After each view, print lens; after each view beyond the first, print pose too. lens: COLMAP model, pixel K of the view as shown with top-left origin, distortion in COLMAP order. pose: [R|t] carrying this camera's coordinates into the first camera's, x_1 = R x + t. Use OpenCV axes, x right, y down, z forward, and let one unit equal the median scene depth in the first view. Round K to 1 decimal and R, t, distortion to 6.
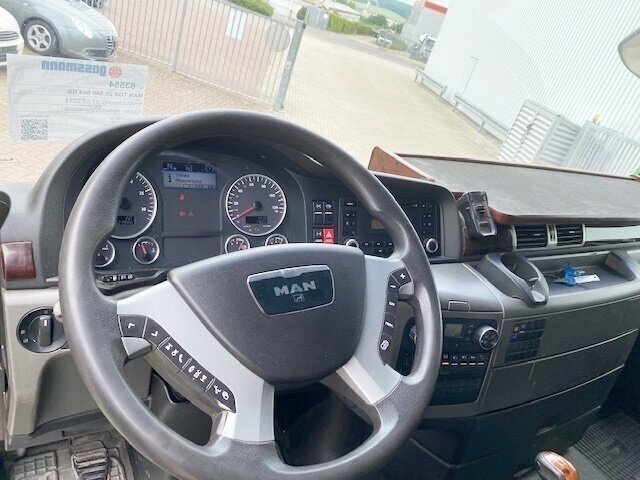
lens RADIAL K [[497.4, 0, 320.0], [0, 497.4, 240.0], [0, 0, 1]] dist [0.037636, -0.006170]
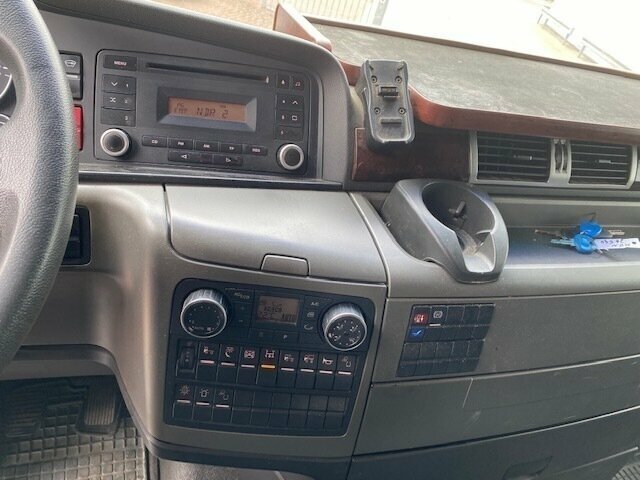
lens RADIAL K [[497.4, 0, 320.0], [0, 497.4, 240.0], [0, 0, 1]] dist [0.037636, -0.006170]
pose [[0.977933, 0.085848, -0.190464, 0.347963], [-0.067760, 0.992724, 0.099542, 0.044177], [0.197623, -0.084439, 0.976635, 0.424840]]
